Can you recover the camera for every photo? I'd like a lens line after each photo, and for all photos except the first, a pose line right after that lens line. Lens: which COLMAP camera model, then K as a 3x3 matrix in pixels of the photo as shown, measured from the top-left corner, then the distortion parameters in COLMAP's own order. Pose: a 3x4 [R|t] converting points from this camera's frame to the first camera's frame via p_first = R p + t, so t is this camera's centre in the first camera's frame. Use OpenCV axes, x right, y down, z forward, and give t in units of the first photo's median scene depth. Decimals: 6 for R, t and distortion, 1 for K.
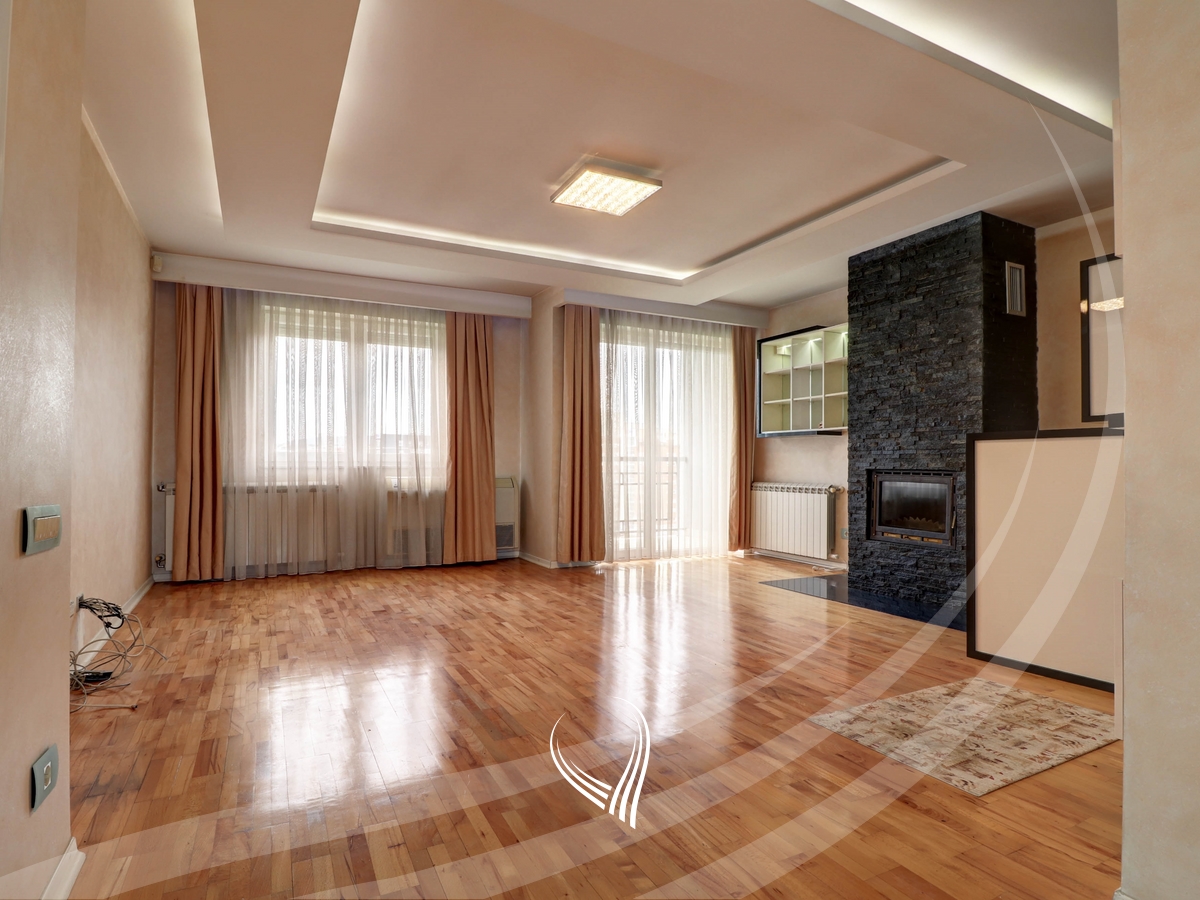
lens RADIAL K [[635.7, 0, 599.8], [0, 635.7, 455.2], [0, 0, 1]] dist [-0.005135, -0.000059]
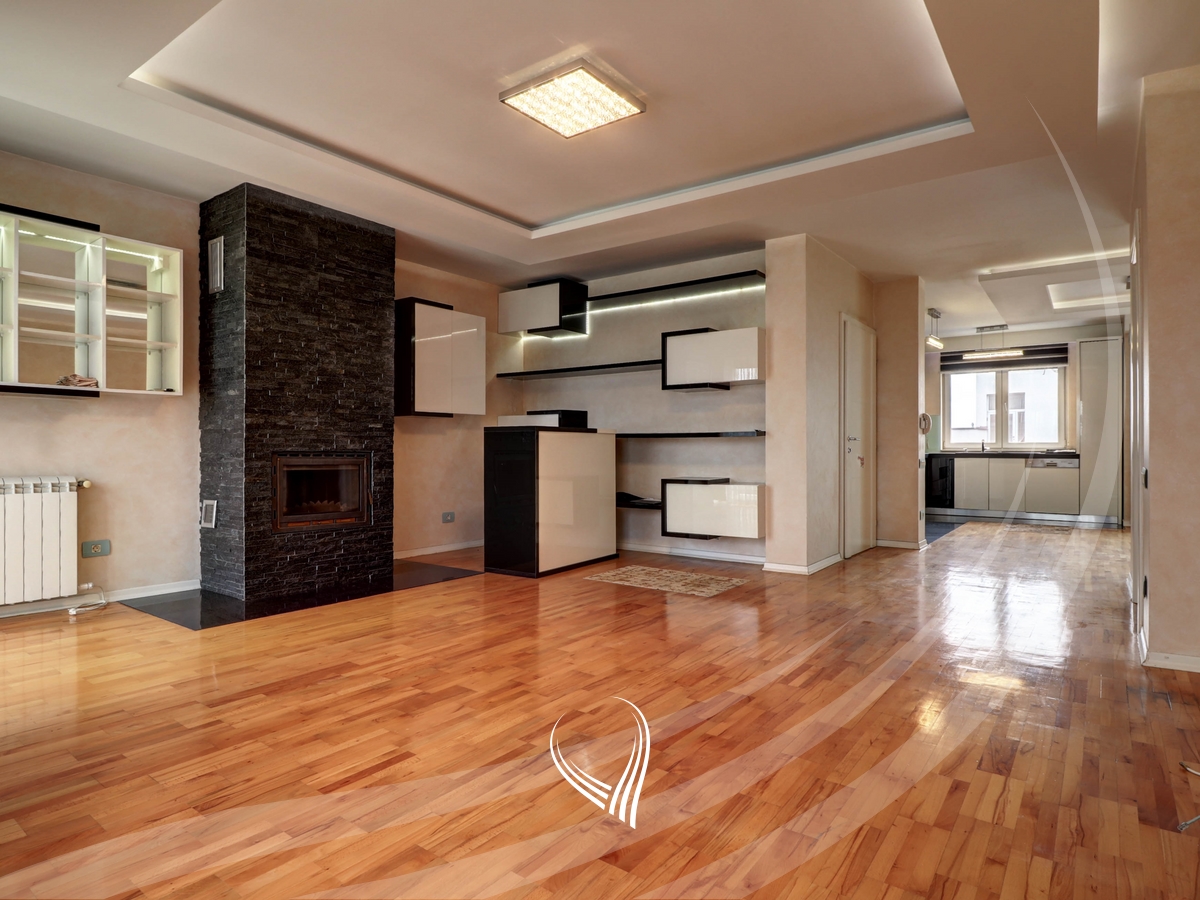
lens RADIAL K [[679.9, 0, 603.5], [0, 679.9, 450.2], [0, 0, 1]] dist [-0.004393, -0.000965]
pose [[-0.438570, -0.006316, 0.898675, -0.659888], [-0.019654, 0.999804, -0.002564, 0.016372], [-0.898482, -0.018787, -0.438608, 1.138935]]
